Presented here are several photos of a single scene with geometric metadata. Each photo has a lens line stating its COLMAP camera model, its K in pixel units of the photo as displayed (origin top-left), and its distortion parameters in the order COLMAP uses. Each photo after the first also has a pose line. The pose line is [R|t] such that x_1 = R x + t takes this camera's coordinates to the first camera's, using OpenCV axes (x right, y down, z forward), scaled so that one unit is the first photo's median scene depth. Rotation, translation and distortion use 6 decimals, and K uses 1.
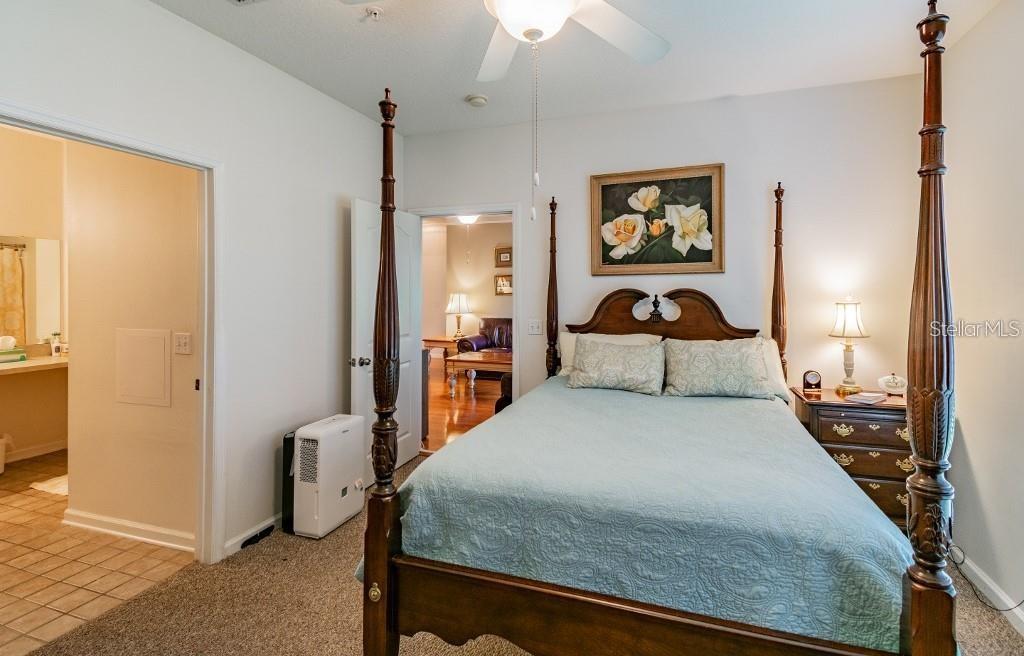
lens RADIAL K [[511.9, 0, 514.0], [0, 511.9, 290.5], [0, 0, 1]] dist [0.004549, 0.001111]
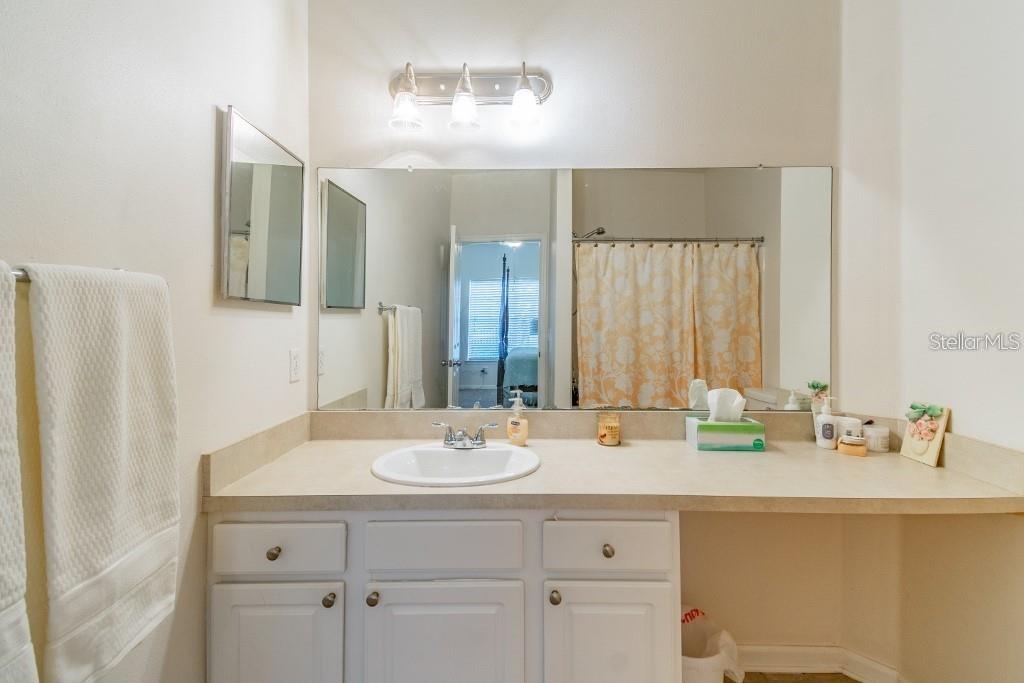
lens RADIAL K [[465.4, 0, 507.7], [0, 465.4, 335.7], [0, 0, 1]] dist [0.039052, -0.017196]
pose [[0.311649, 0.026073, -0.949839, -0.588100], [0.002890, 0.999593, 0.028387, 0.026431], [0.950193, -0.011592, 0.311447, 0.615953]]
